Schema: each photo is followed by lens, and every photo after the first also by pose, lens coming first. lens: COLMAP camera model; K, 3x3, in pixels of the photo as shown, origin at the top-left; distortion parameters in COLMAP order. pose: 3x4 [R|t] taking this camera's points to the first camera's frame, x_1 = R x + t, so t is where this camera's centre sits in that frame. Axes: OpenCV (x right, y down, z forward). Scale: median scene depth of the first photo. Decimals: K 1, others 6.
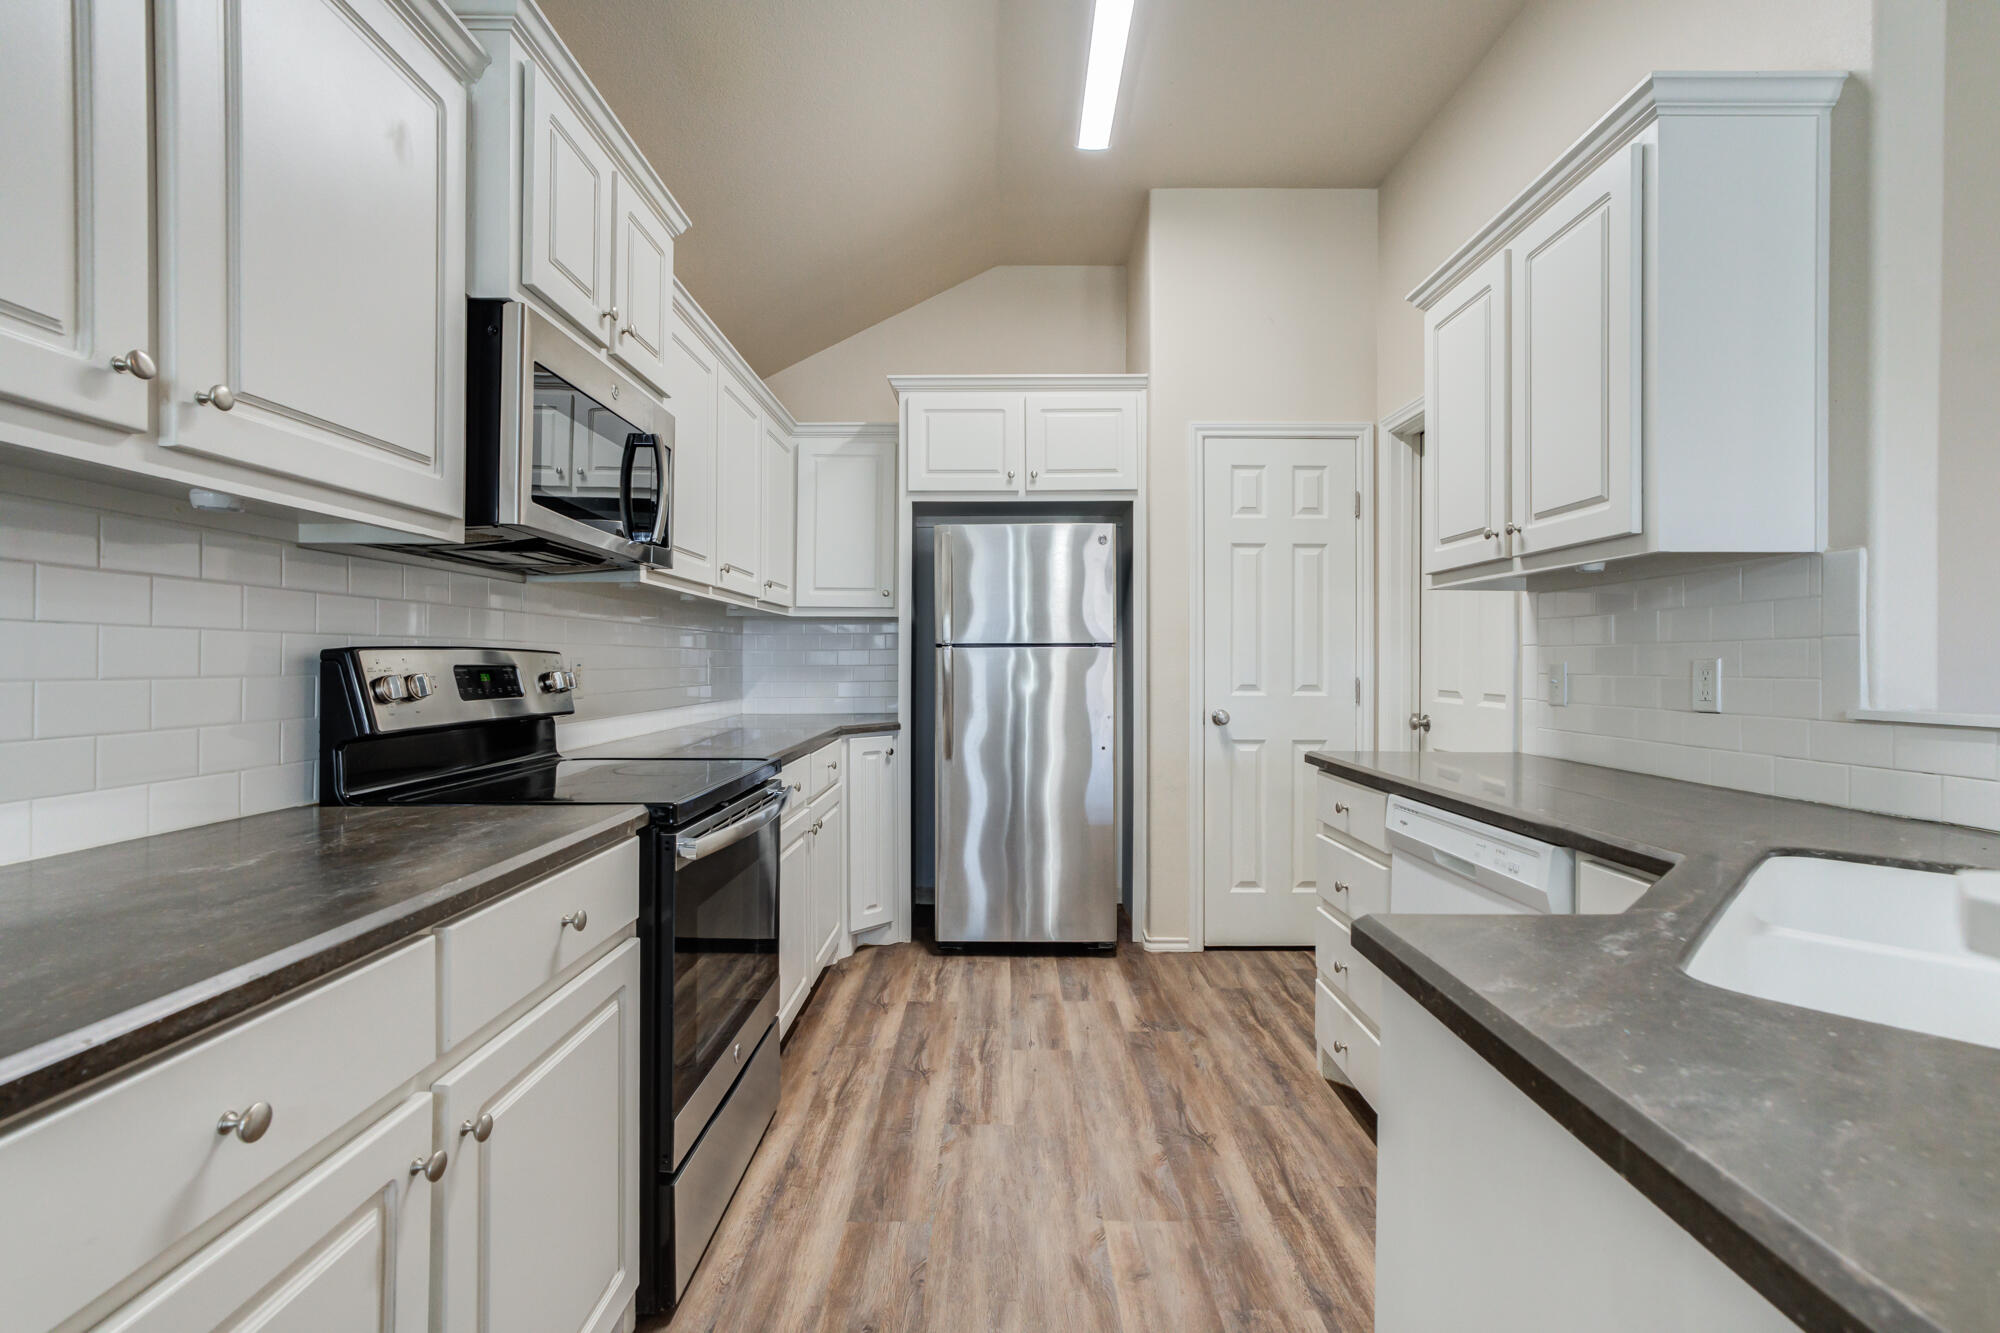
lens RADIAL K [[903.7, 0, 1000.0], [0, 903.7, 666.5], [0, 0, 1]] dist [0.000061, 0.000278]
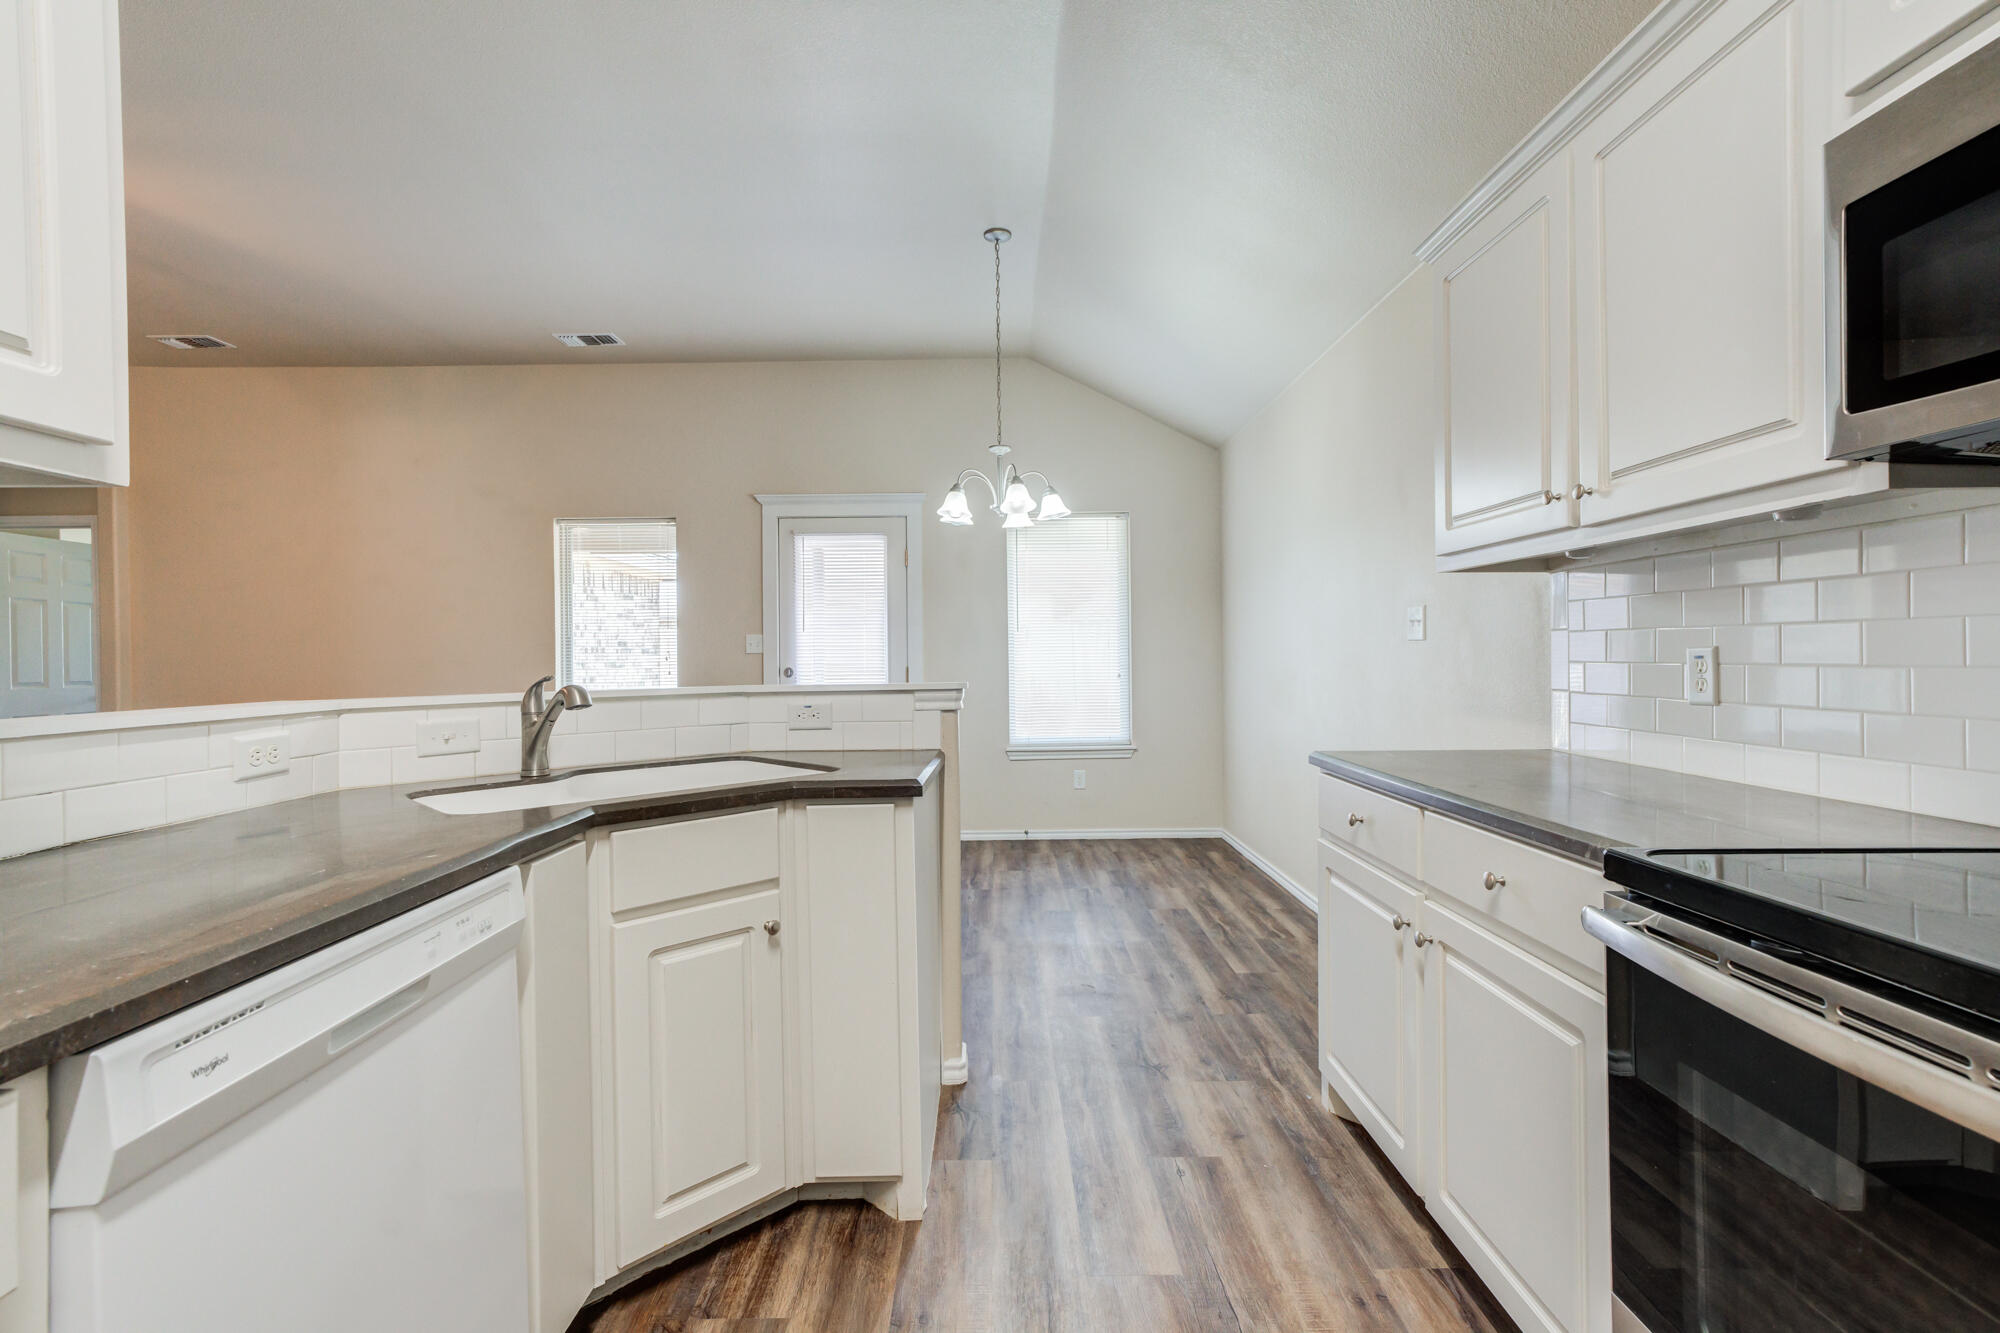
lens RADIAL K [[932.3, 0, 999.2], [0, 932.3, 657.4], [0, 0, 1]] dist [-0.000135, 0.000388]
pose [[-0.999961, 0.006402, -0.006140, 0.129561], [0.006376, 0.999970, 0.004313, -0.007203], [0.006167, 0.004274, -0.999972, 1.756191]]
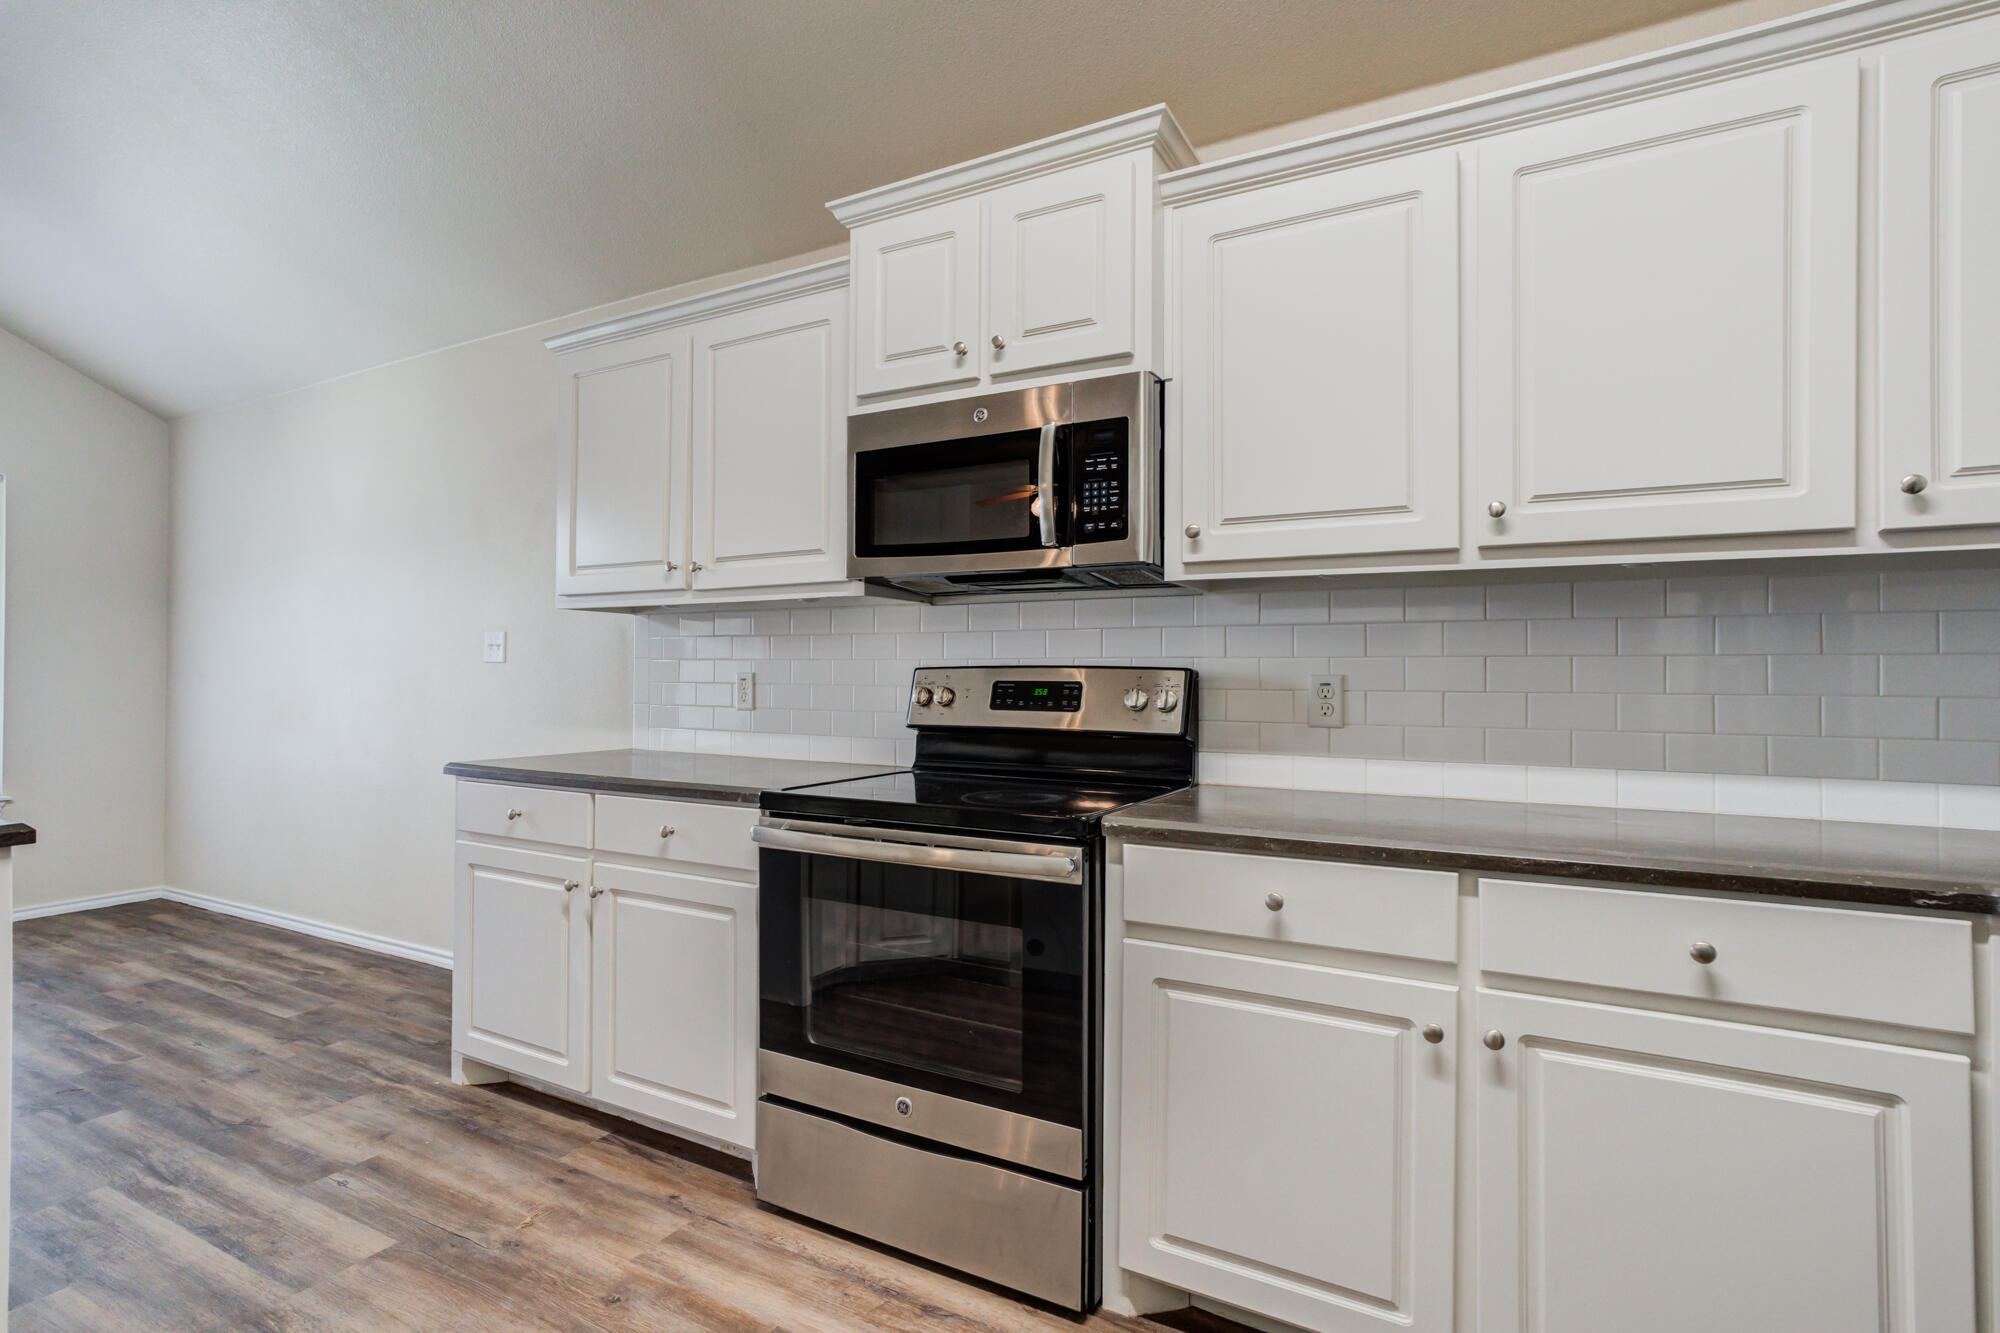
lens RADIAL K [[933.6, 0, 1046.0], [0, 933.6, 672.9], [0, 0, 1]] dist [-0.000191, 0.000669]
pose [[-0.451932, -0.007824, -0.892018, 0.613339], [-0.010593, 0.999938, -0.003403, -0.010199], [0.891990, 0.007911, -0.451986, 1.943112]]
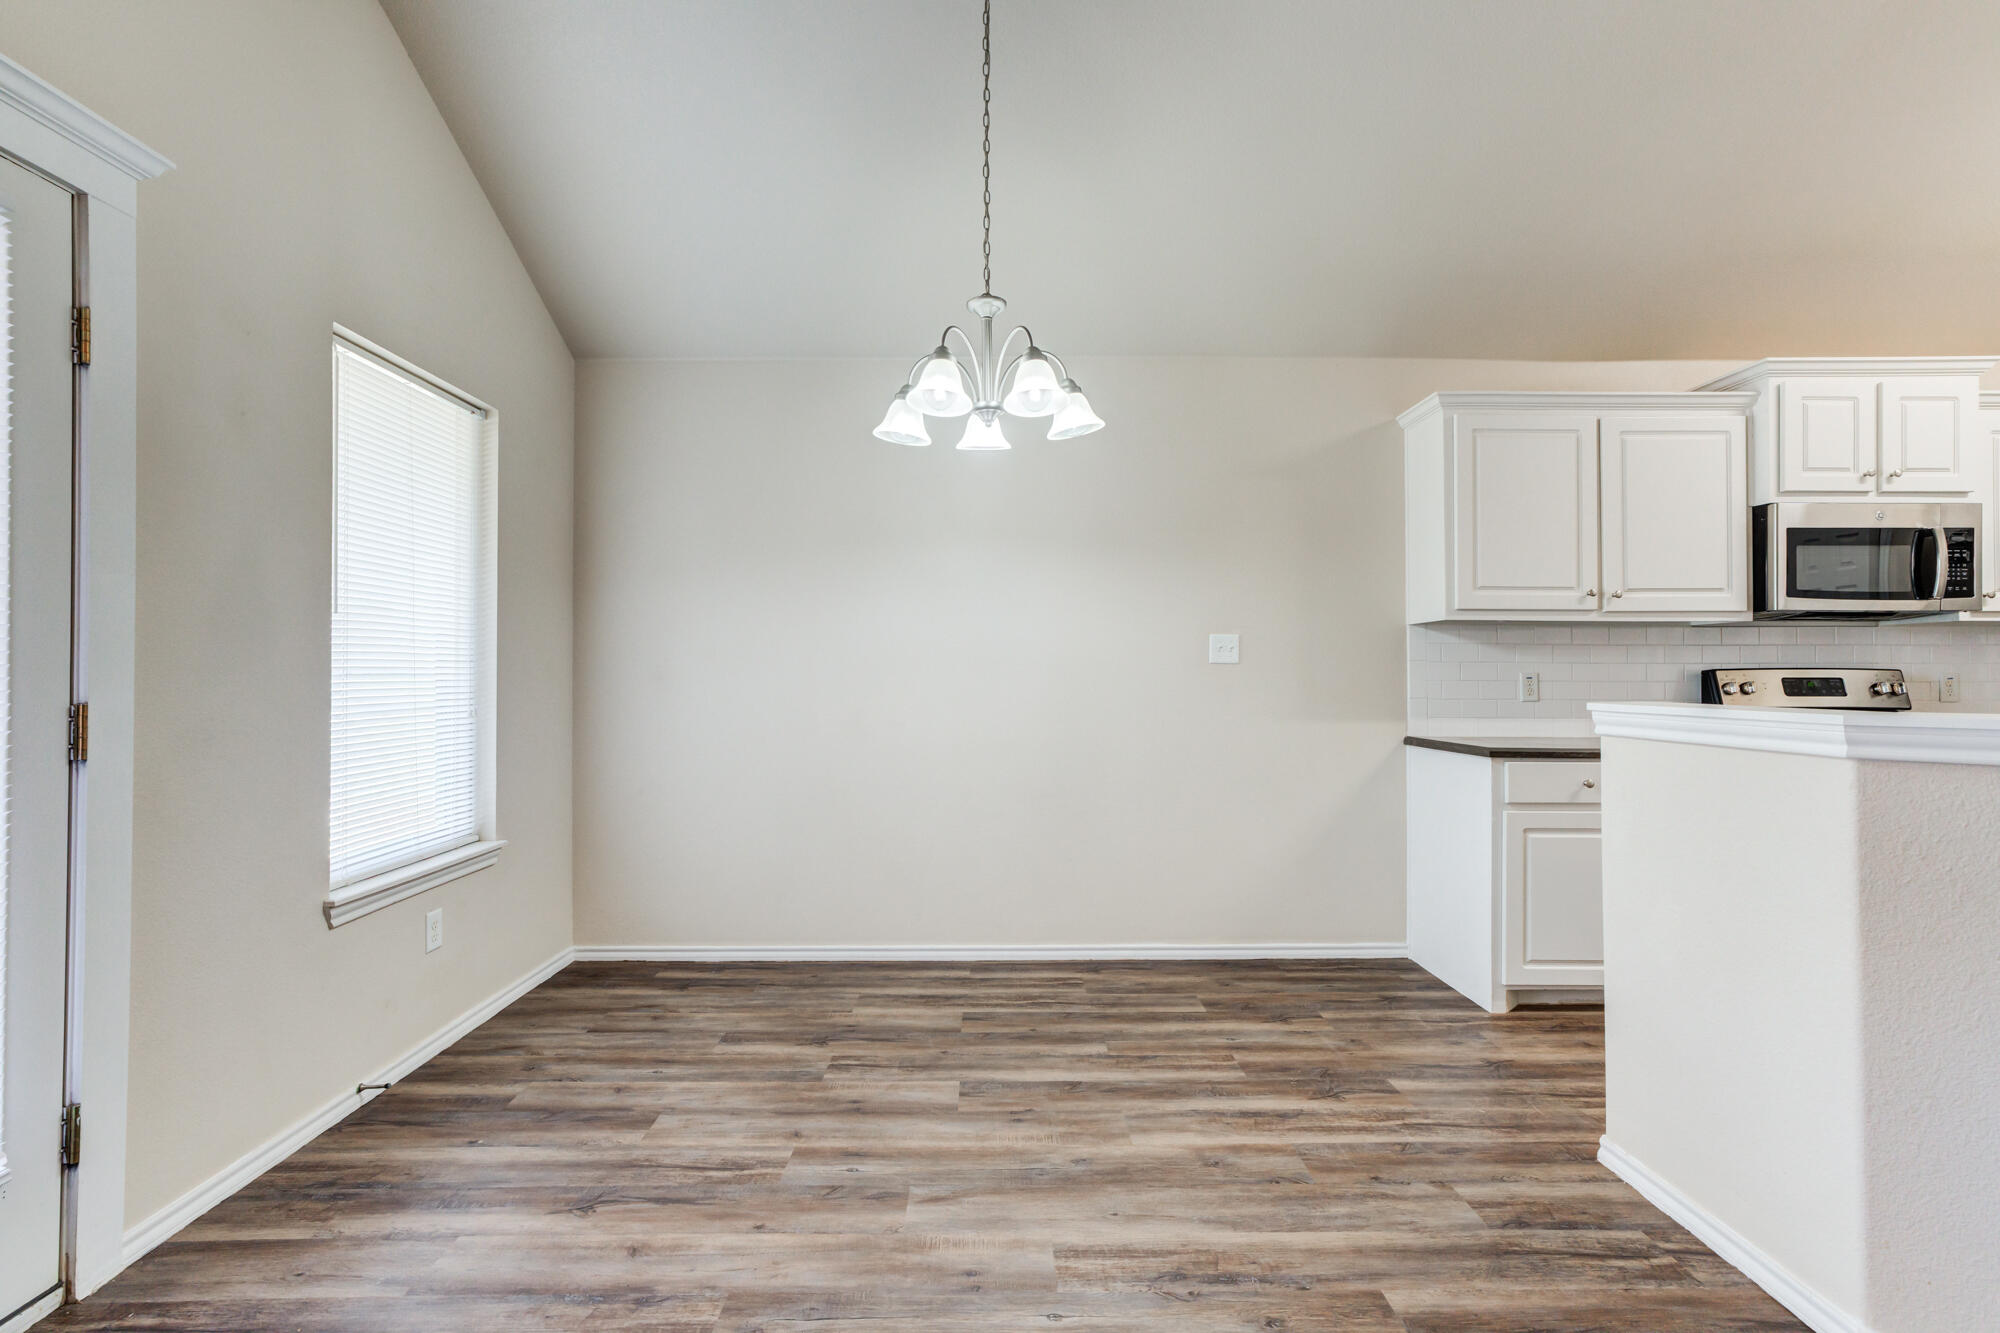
lens RADIAL K [[932.3, 0, 999.2], [0, 932.3, 657.4], [0, 0, 1]] dist [-0.000135, 0.000388]
pose [[0.030581, -0.018307, -0.999365, 1.581860], [-0.005962, 0.999811, -0.018498, 0.003235], [0.999515, 0.006524, 0.030466, -0.869037]]
